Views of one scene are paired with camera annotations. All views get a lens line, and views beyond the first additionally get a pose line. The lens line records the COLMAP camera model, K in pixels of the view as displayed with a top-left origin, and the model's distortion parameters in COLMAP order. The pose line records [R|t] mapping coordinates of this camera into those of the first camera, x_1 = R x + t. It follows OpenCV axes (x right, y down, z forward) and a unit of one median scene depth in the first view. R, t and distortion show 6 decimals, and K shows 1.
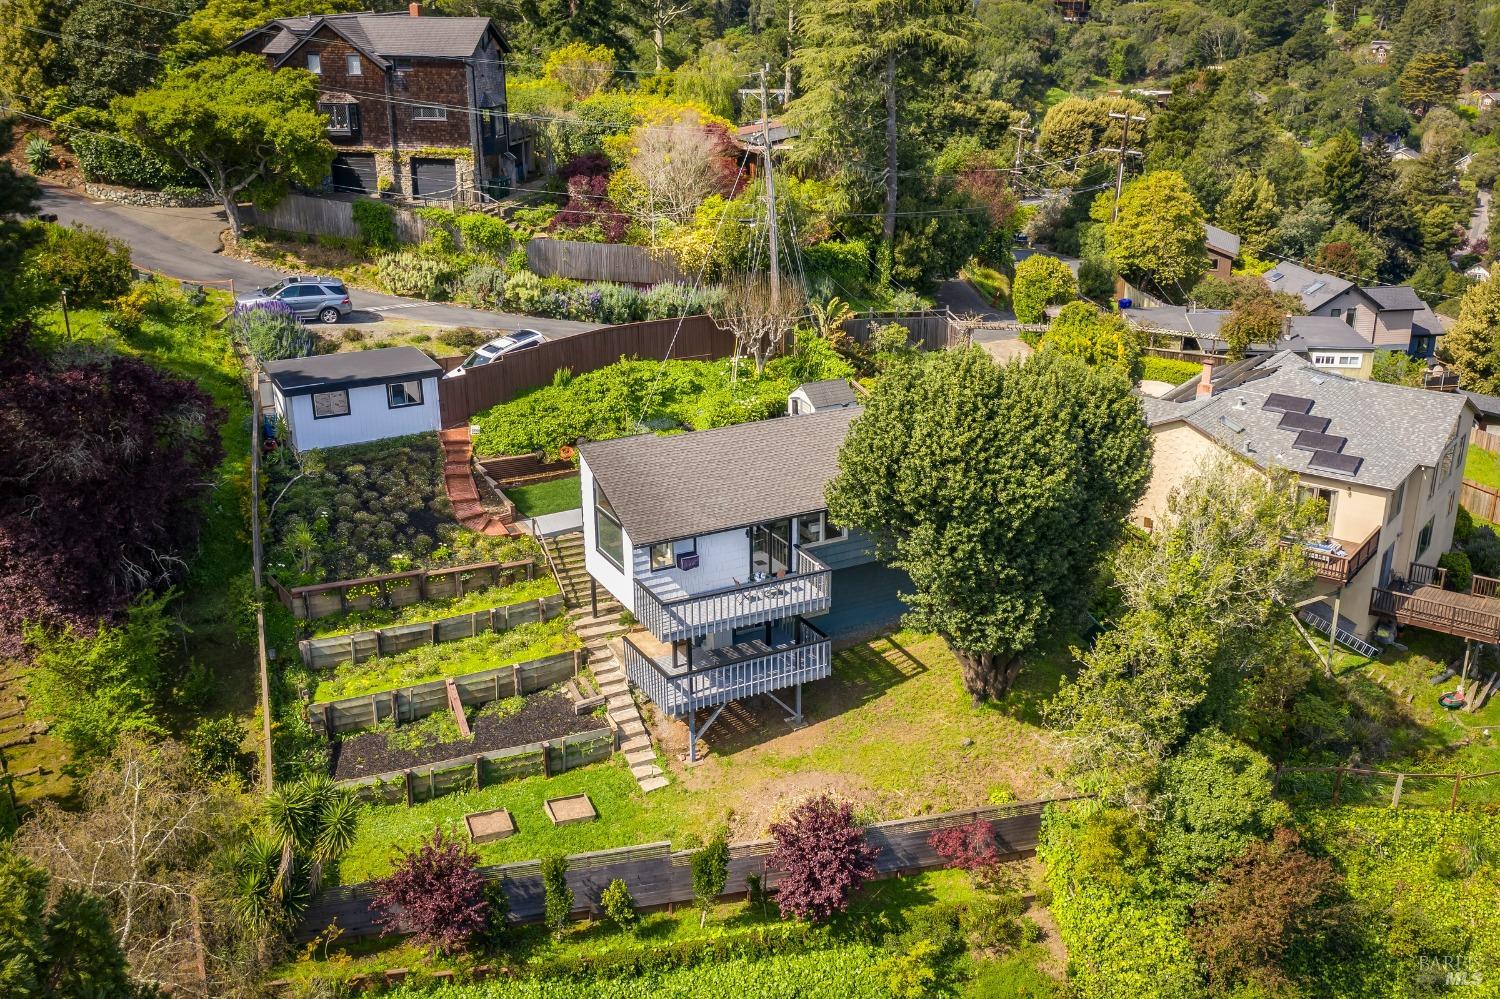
lens RADIAL K [[1251.5, 0, 751.3], [0, 1251.5, 432.1], [0, 0, 1]] dist [-0.011068, 0.000789]
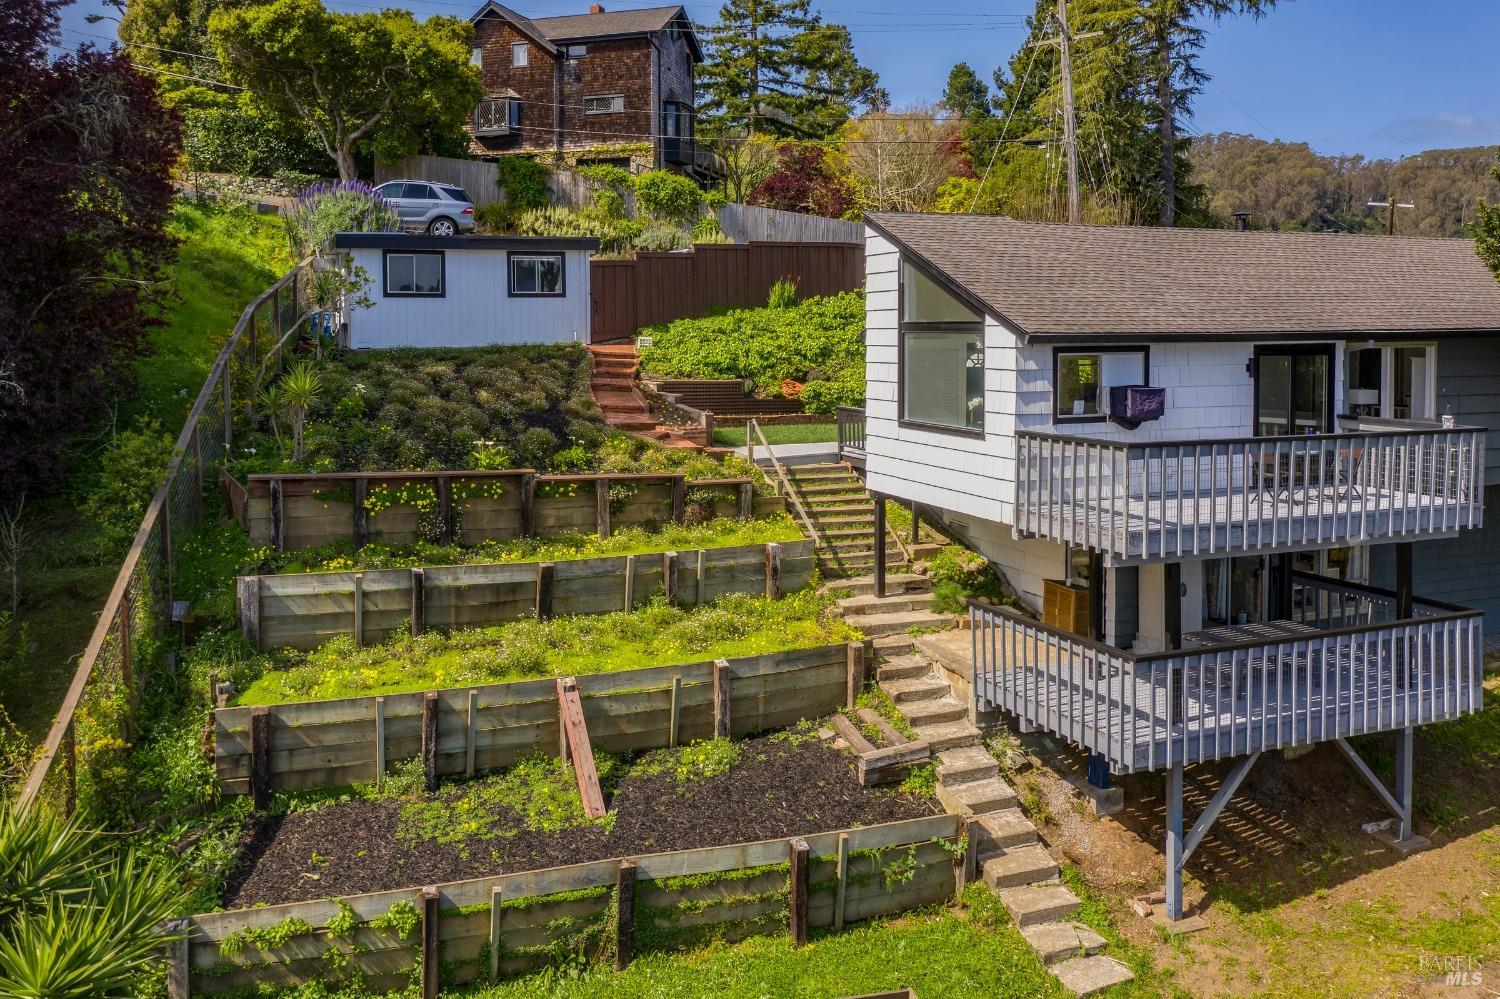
lens RADIAL K [[1162.4, 0, 785.5], [0, 1162.4, 335.8], [0, 0, 1]] dist [-0.006692, -0.001429]
pose [[0.996380, 0.006321, -0.084770, -0.132082], [-0.029763, 0.960049, -0.278244, 0.188664], [0.079625, 0.279760, 0.956762, 0.584493]]
